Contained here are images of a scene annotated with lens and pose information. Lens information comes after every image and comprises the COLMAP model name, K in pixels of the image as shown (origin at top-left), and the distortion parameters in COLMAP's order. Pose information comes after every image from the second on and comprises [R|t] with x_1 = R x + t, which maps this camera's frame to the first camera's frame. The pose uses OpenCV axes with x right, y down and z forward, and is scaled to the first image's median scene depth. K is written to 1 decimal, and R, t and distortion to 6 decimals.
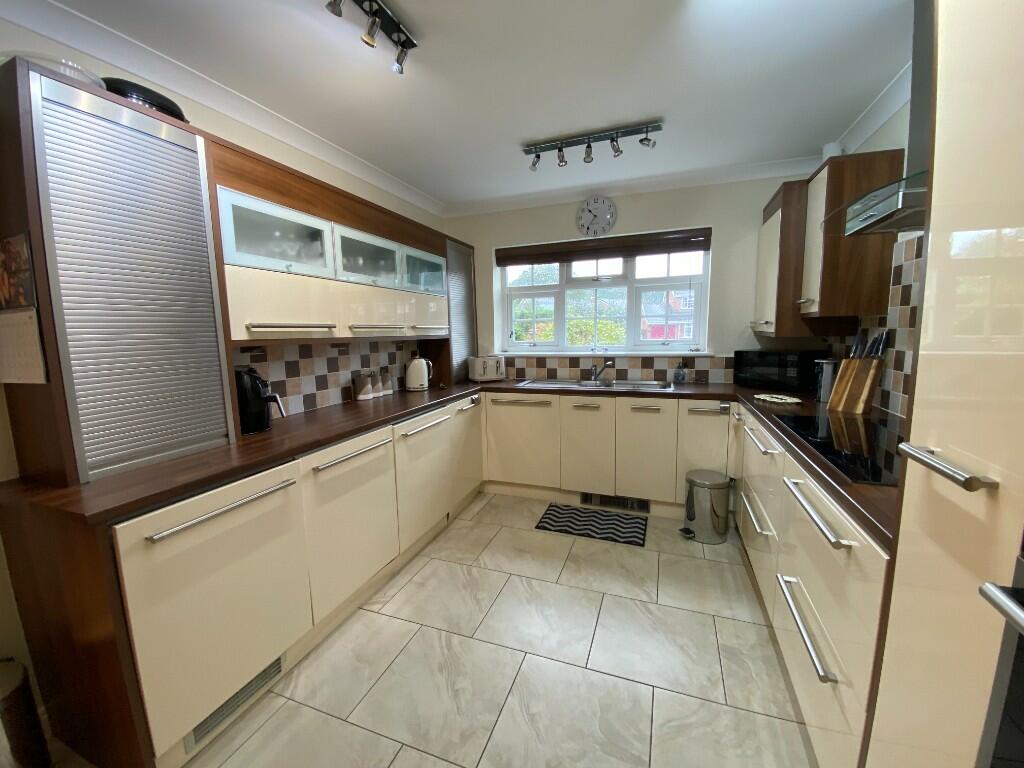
lens RADIAL K [[414.2, 0, 494.7], [0, 414.2, 384.2], [0, 0, 1]] dist [-0.009060, -0.005318]
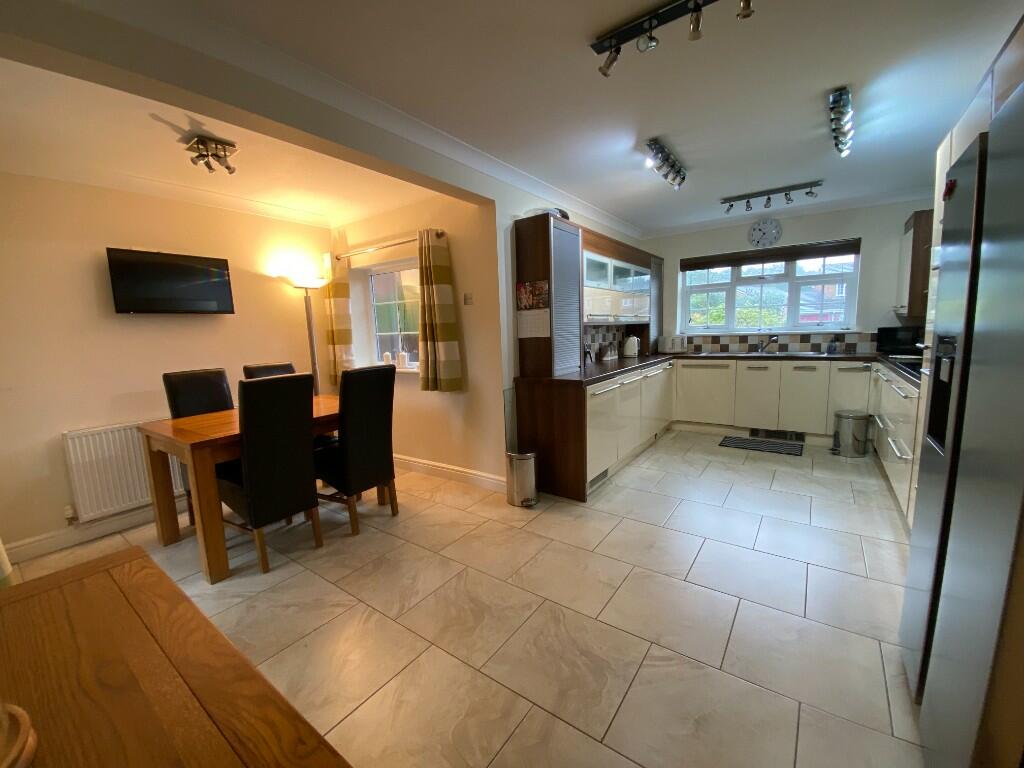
lens RADIAL K [[414.2, 0, 492.3], [0, 414.2, 384.8], [0, 0, 1]] dist [-0.009060, -0.005318]
pose [[0.962108, 0.020146, -0.271924, -0.285601], [-0.016083, 0.999723, 0.017162, 0.107354], [0.272194, -0.012138, 0.962166, -0.670457]]
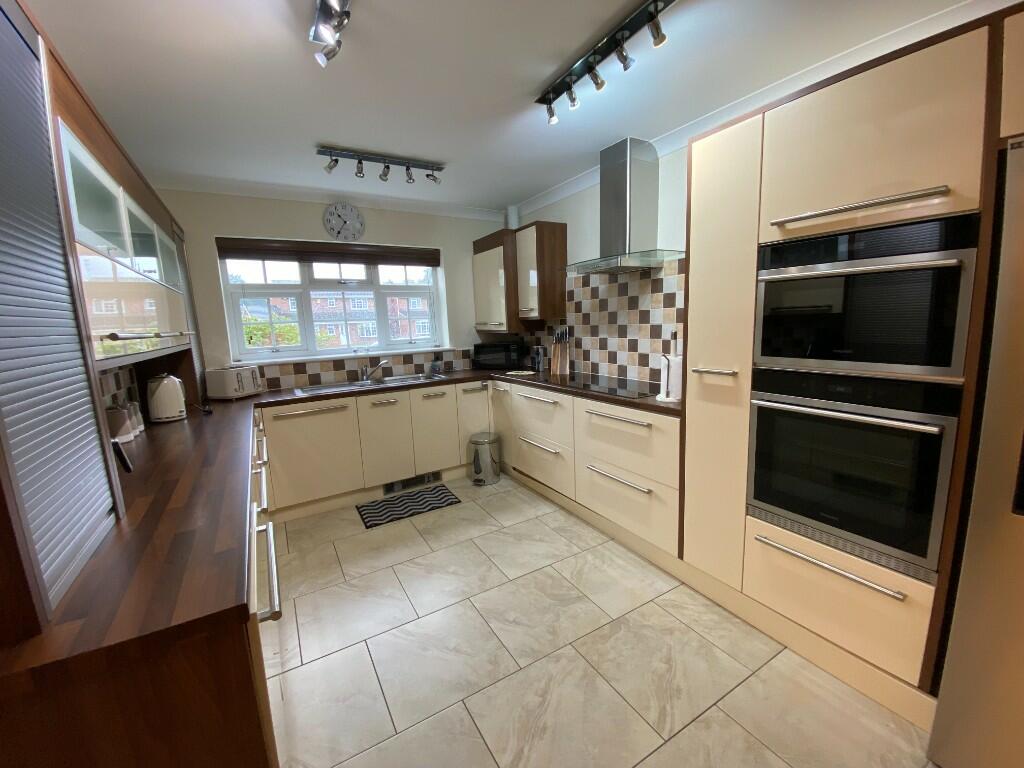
lens RADIAL K [[415.6, 0, 519.8], [0, 415.6, 386.0], [0, 0, 1]] dist [-0.019943, -0.001050]
pose [[0.585961, -0.129114, 0.799987, -0.433429], [0.129179, 0.989483, 0.065079, -0.013769], [-0.799976, 0.065208, 0.596478, 0.072082]]
